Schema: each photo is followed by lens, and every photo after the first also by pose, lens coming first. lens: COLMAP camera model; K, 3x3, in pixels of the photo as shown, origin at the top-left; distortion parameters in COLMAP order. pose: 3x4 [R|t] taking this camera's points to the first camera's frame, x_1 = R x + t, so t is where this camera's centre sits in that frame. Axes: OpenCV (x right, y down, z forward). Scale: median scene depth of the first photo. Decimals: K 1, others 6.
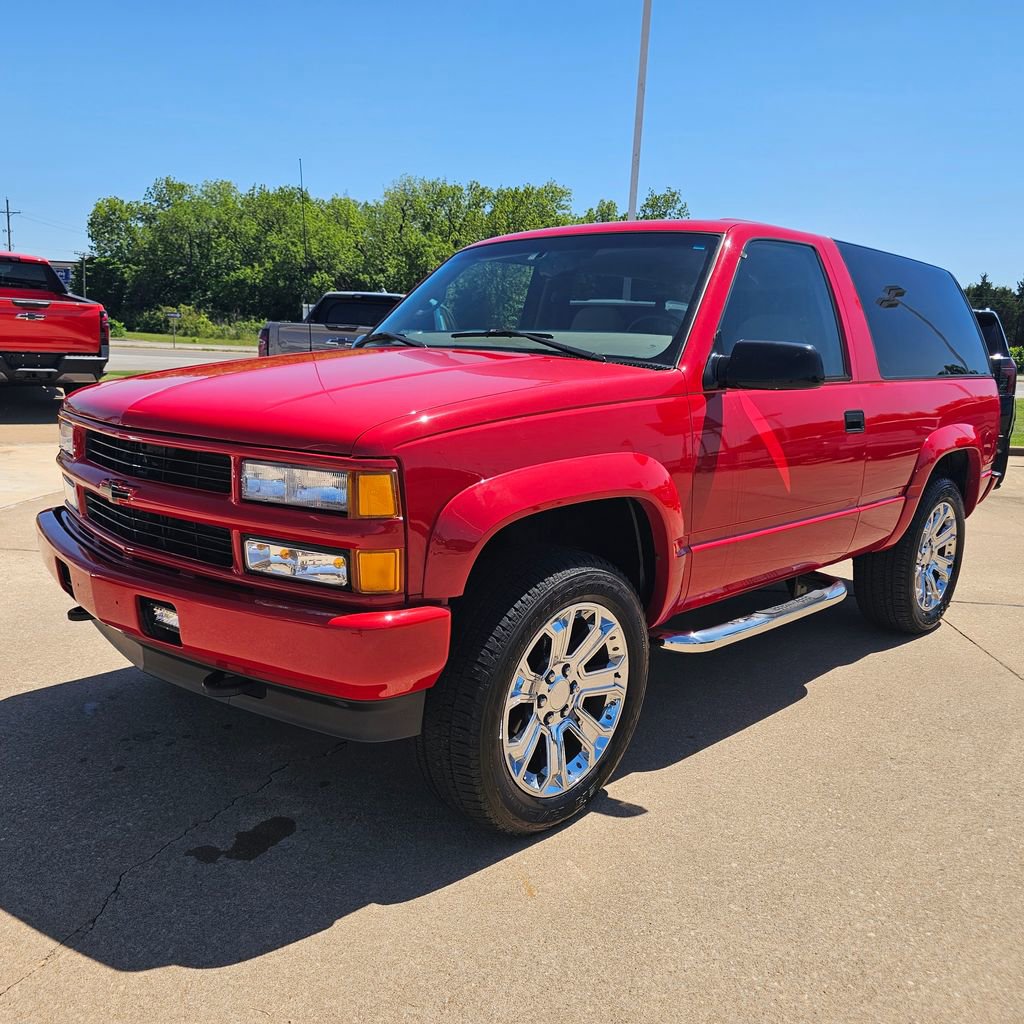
lens RADIAL K [[917.4, 0, 506.9], [0, 917.4, 503.5], [0, 0, 1]] dist [0.043225, -0.047499]
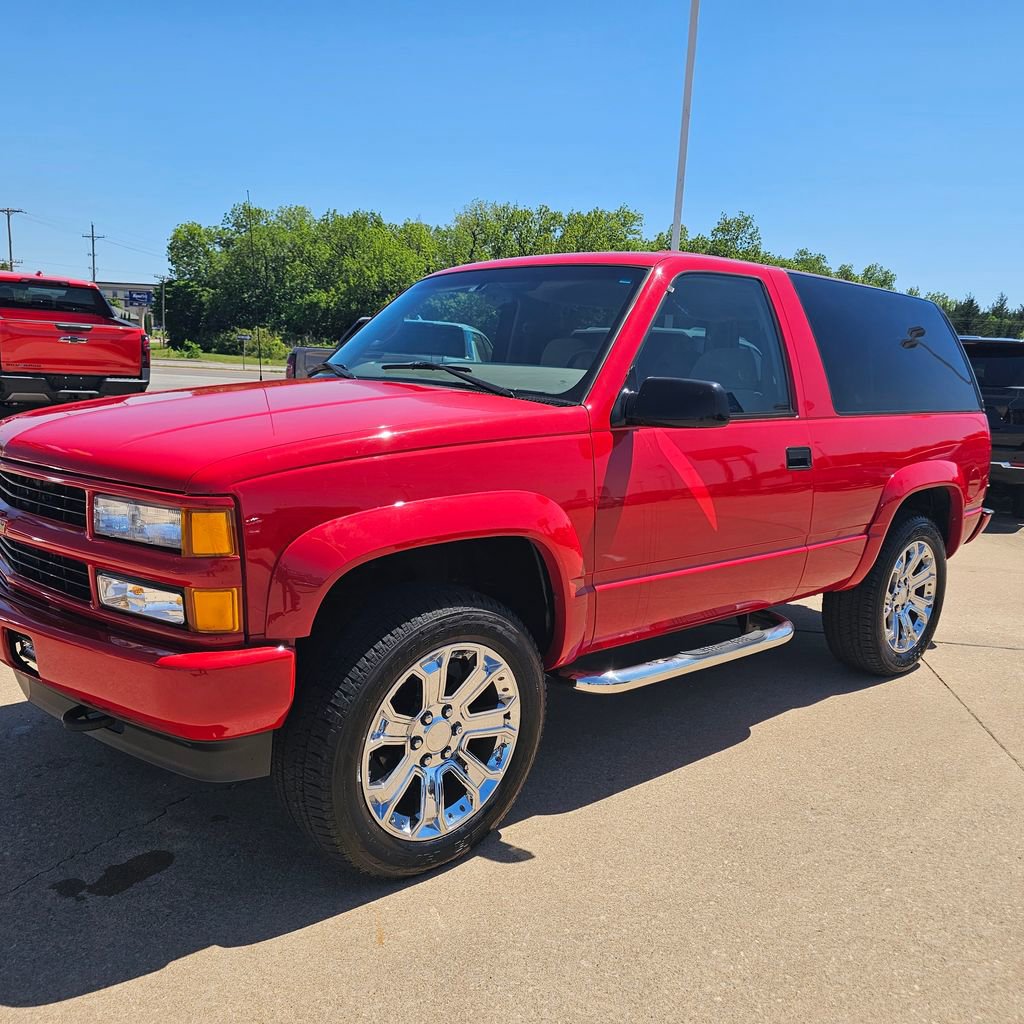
lens RADIAL K [[916.1, 0, 534.3], [0, 916.1, 514.8], [0, 0, 1]] dist [0.037252, -0.034131]
pose [[0.998498, 0.016093, -0.052380, 0.178066], [-0.016705, 0.999797, -0.011269, -0.016363], [0.052188, 0.012127, 0.998564, 0.019304]]
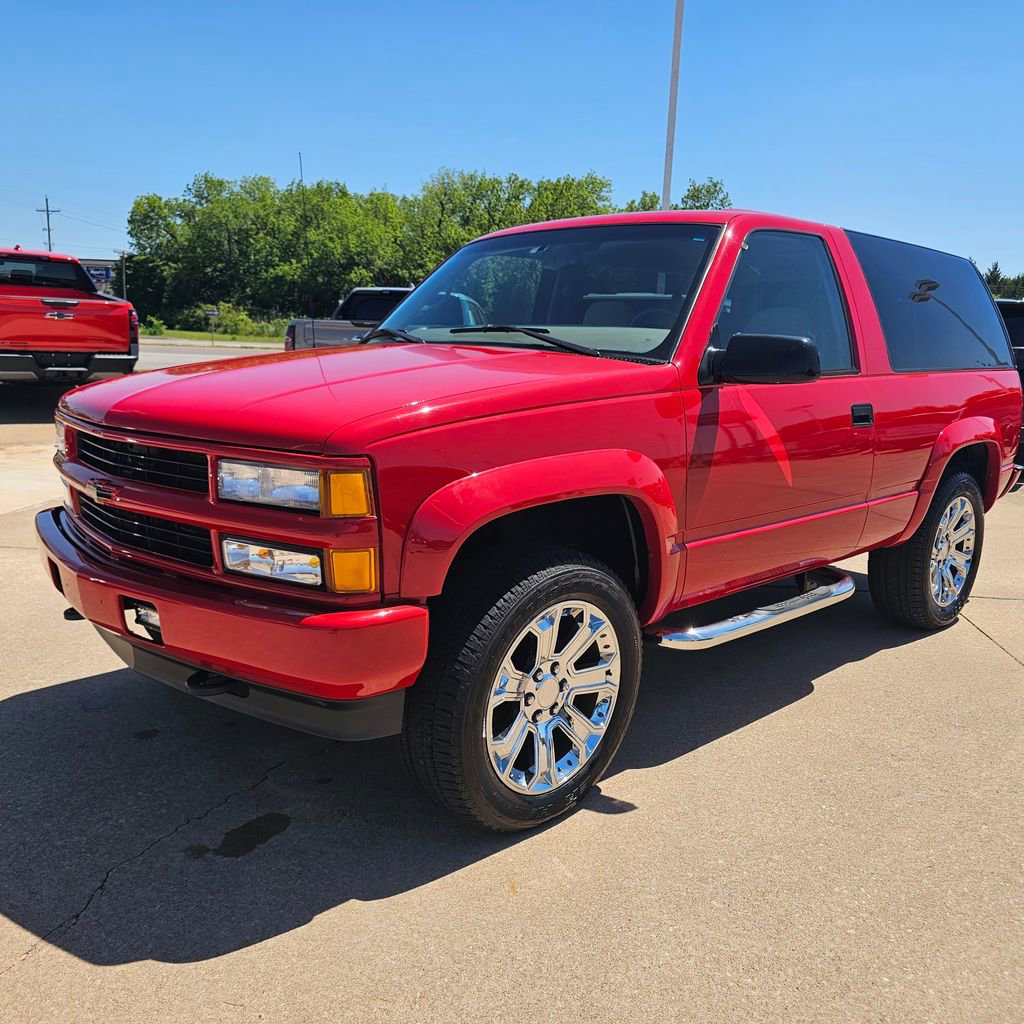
lens RADIAL K [[919.5, 0, 534.6], [0, 919.5, 524.6], [0, 0, 1]] dist [0.042599, -0.049837]
pose [[0.999818, -0.005375, -0.018321, 0.053094], [0.005868, 0.999620, 0.026929, -0.001098], [0.018169, -0.027032, 0.999469, 0.005137]]
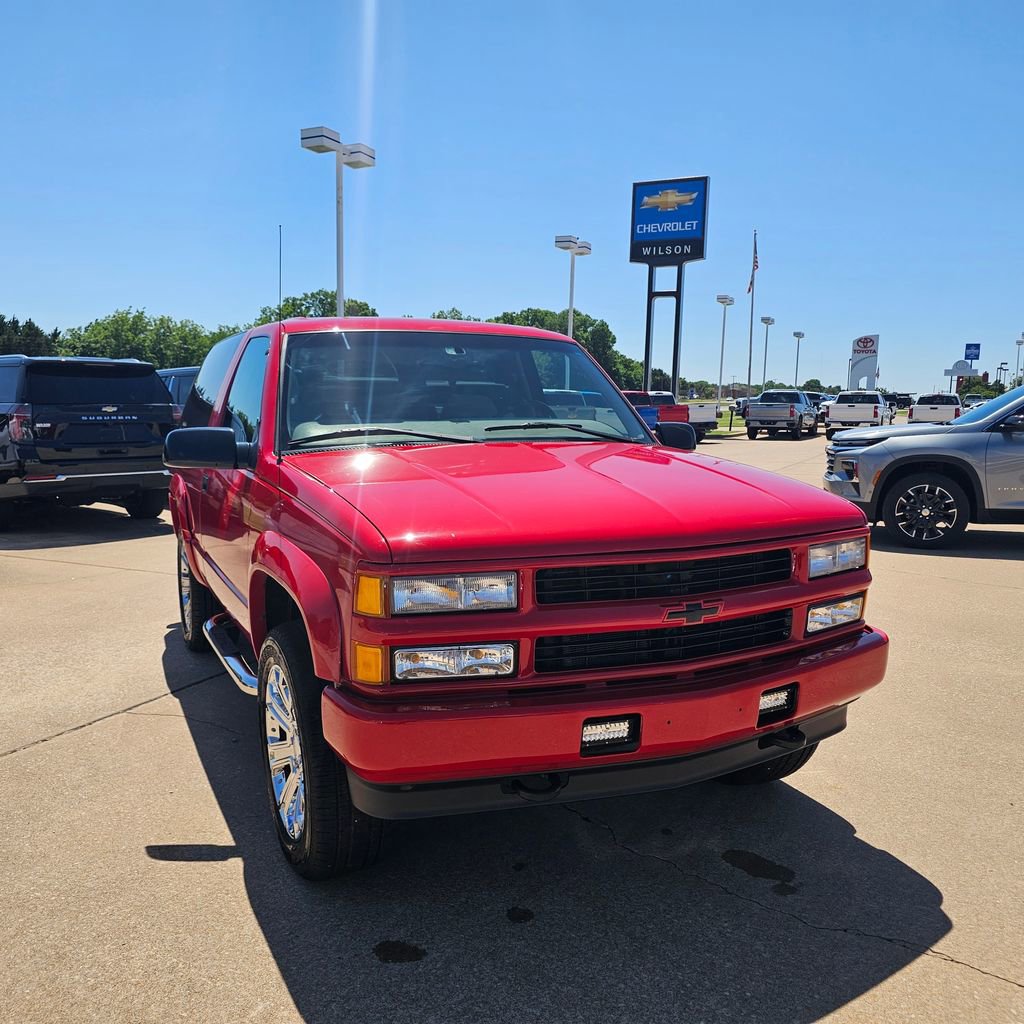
lens RADIAL K [[917.4, 0, 506.9], [0, 917.4, 503.5], [0, 0, 1]] dist [0.043225, -0.047499]
pose [[0.364083, -0.131335, 0.922060, -1.170976], [0.156750, 0.984527, 0.078338, -0.198744], [-0.918081, 0.116011, 0.379036, 0.657095]]
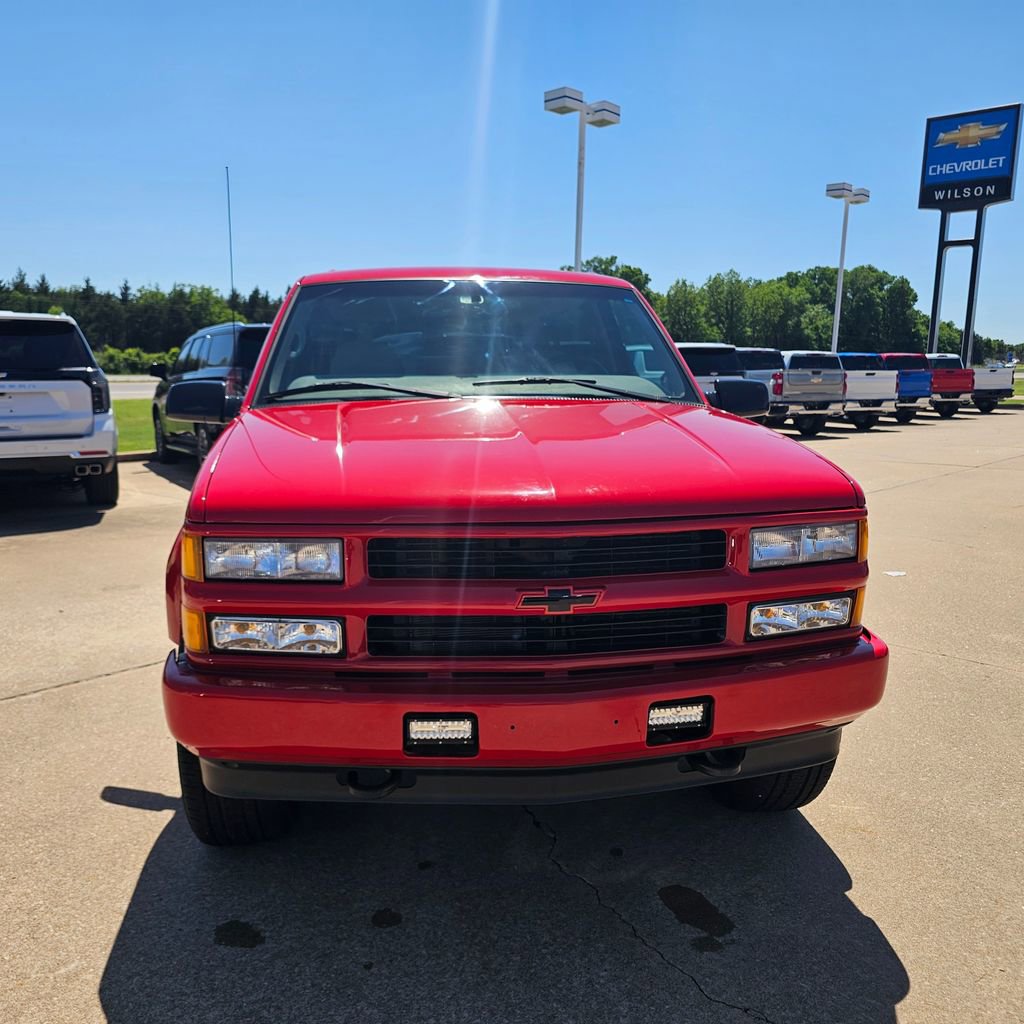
lens RADIAL K [[924.6, 0, 484.4], [0, 924.6, 501.7], [0, 0, 1]] dist [0.015104, -0.010881]
pose [[0.633050, -0.140613, 0.761233, -0.908300], [0.142582, 0.987720, 0.063877, -0.135191], [-0.760866, 0.068101, 0.645325, 0.417886]]
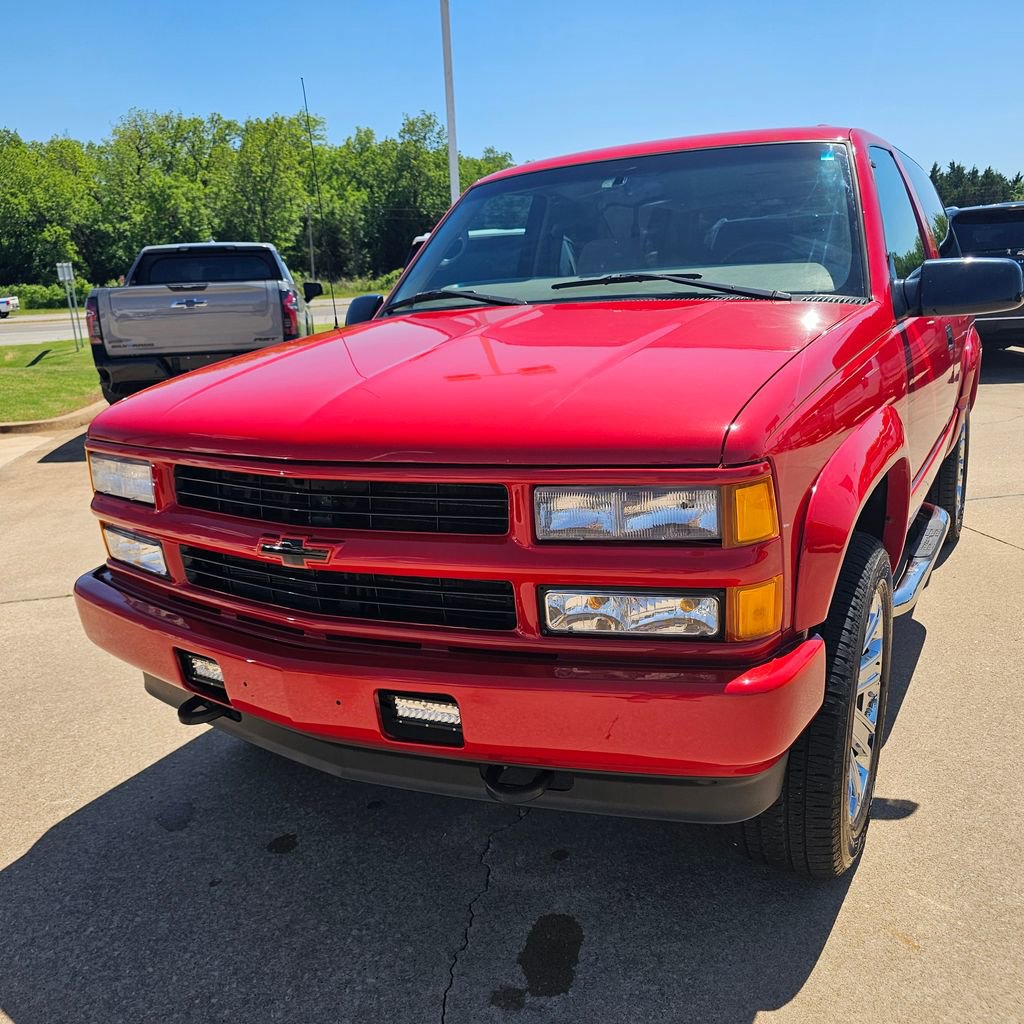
lens RADIAL K [[917.4, 0, 506.9], [0, 917.4, 503.5], [0, 0, 1]] dist [0.043225, -0.047499]
pose [[0.962816, -0.144779, 0.228088, -0.351238], [0.128538, 0.988089, 0.084601, -0.072866], [-0.237620, -0.052138, 0.969958, 0.220183]]
